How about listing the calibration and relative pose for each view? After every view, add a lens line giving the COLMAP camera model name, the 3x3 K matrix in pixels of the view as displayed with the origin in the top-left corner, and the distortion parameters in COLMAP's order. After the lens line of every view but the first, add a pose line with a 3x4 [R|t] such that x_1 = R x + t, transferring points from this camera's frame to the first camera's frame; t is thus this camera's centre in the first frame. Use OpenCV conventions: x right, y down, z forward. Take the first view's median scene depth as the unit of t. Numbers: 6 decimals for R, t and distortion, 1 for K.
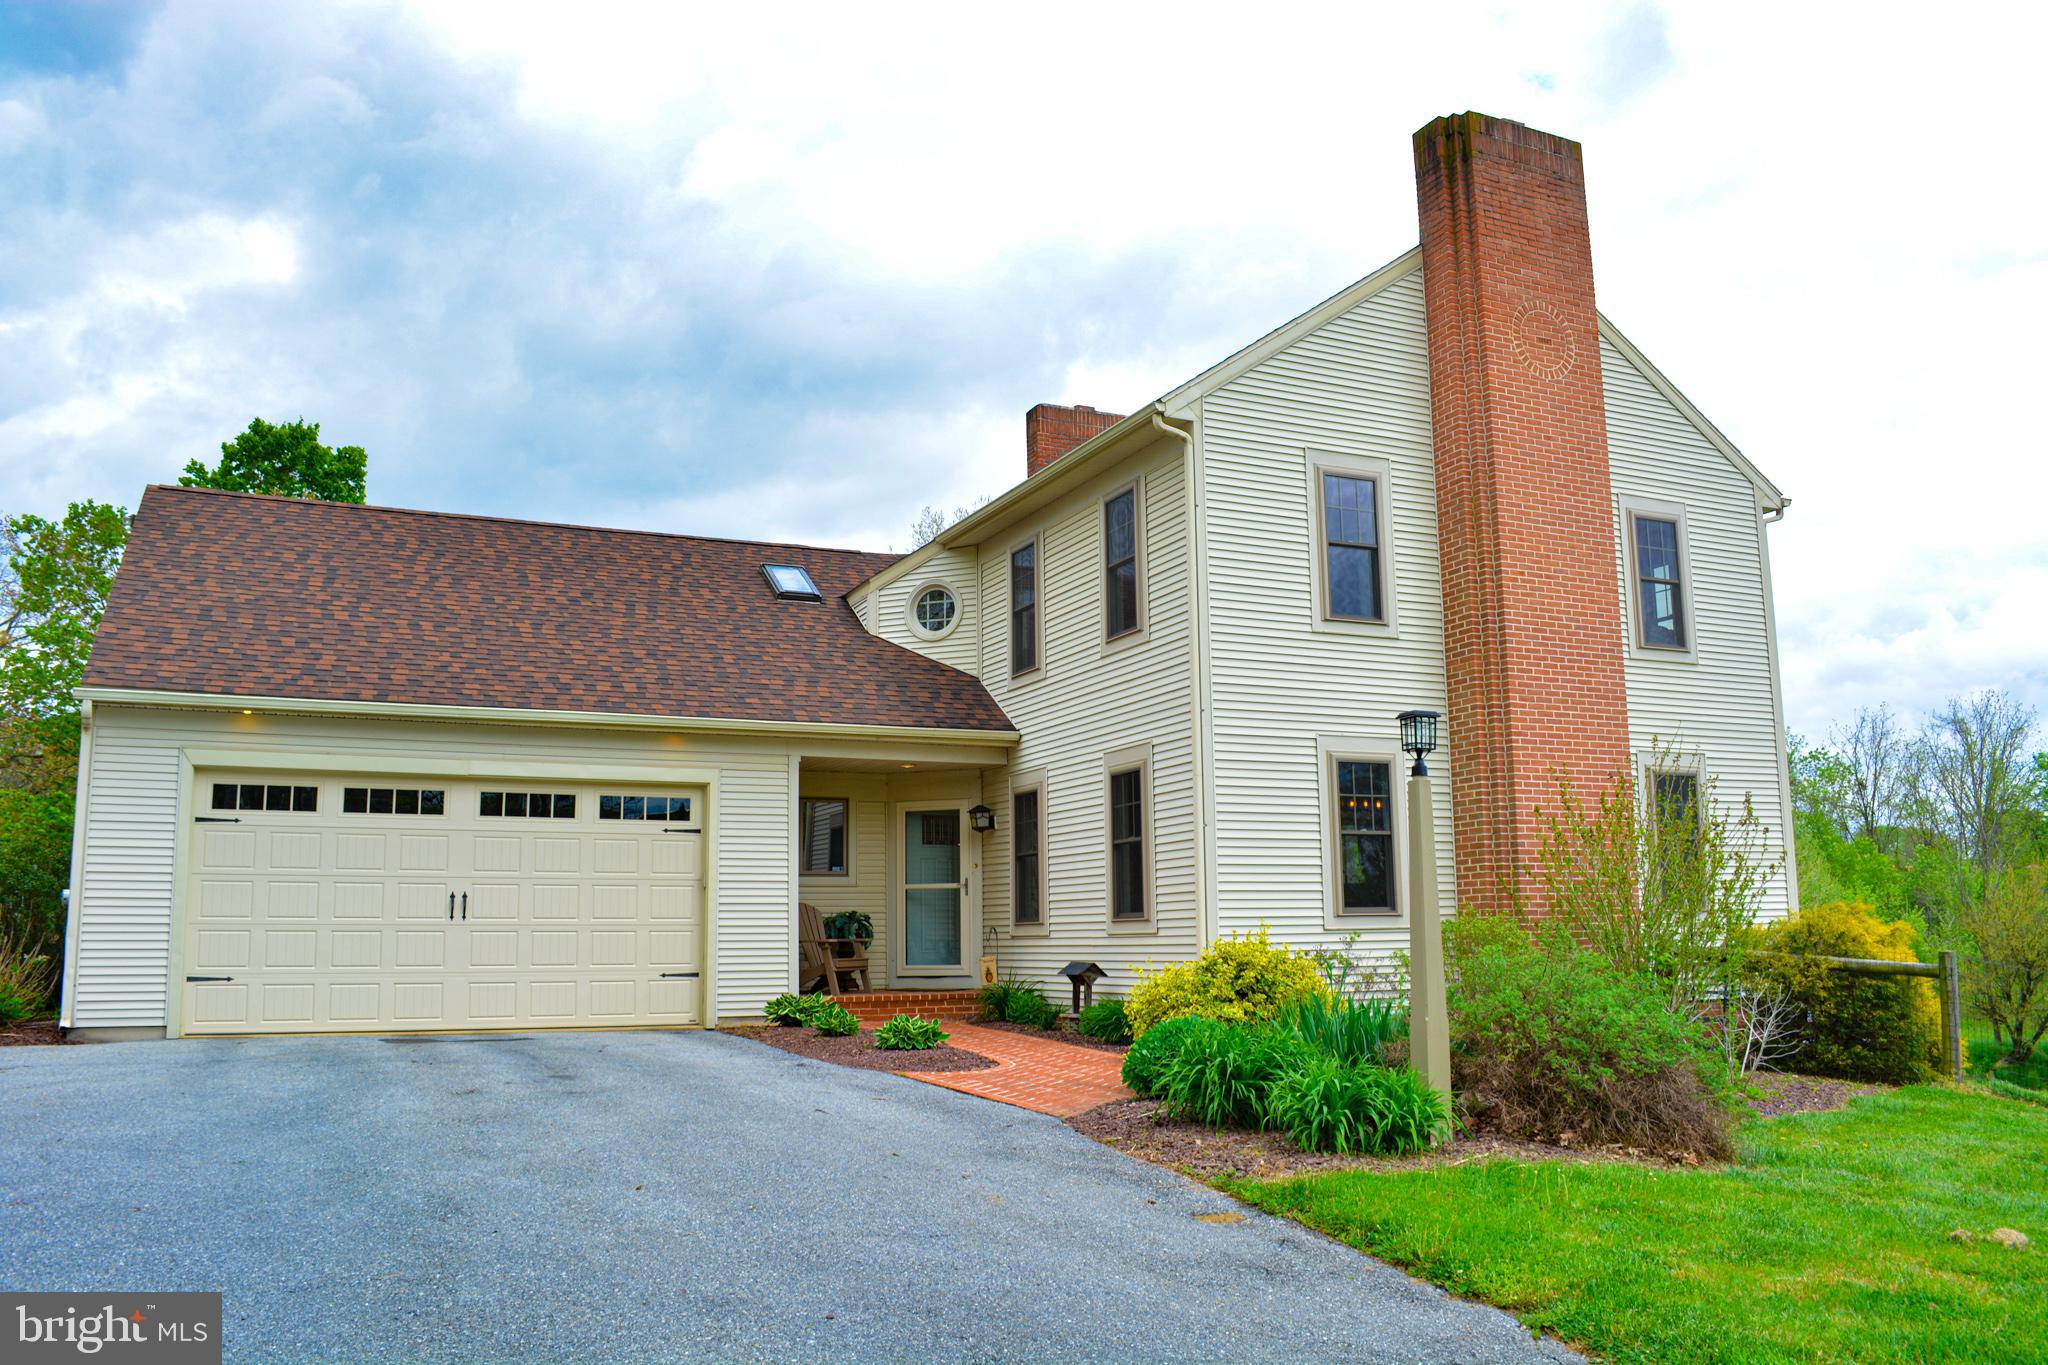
lens RADIAL K [[1602.7, 0, 1024.0], [0, 1602.7, 682.5], [0, 0, 1]] dist [-0.009964, -0.131209]
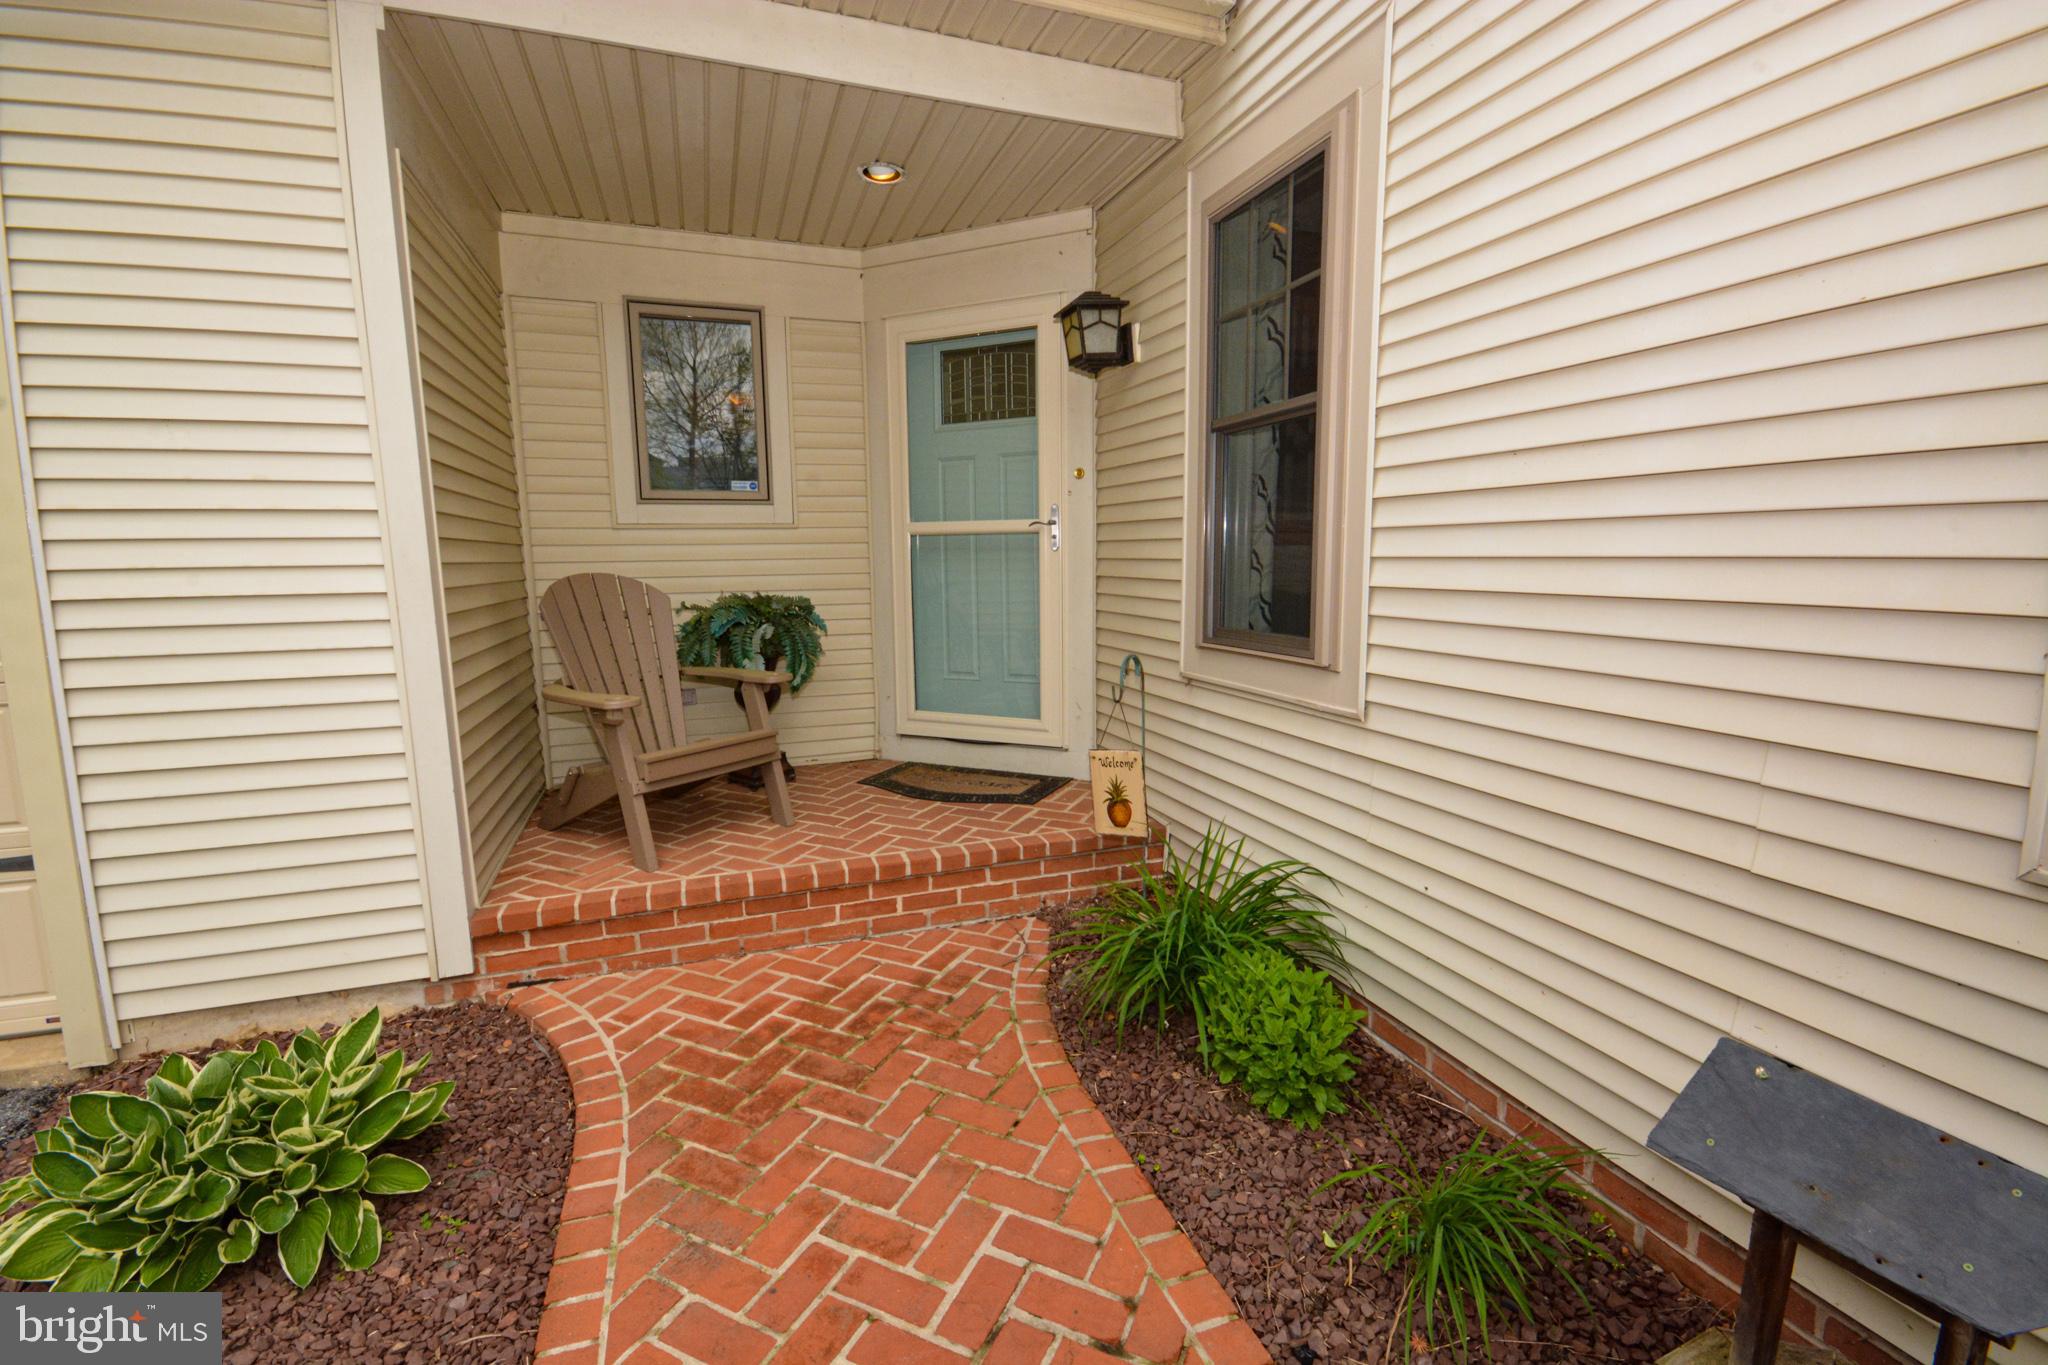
lens RADIAL K [[926.1, 0, 1030.9], [0, 926.1, 700.0], [0, 0, 1]] dist [-0.000970, -0.000290]
pose [[0.996944, 0.013951, -0.076865, -0.024235], [0.010146, 0.952469, 0.304468, 0.100224], [0.077459, -0.304317, 0.949416, 0.787131]]
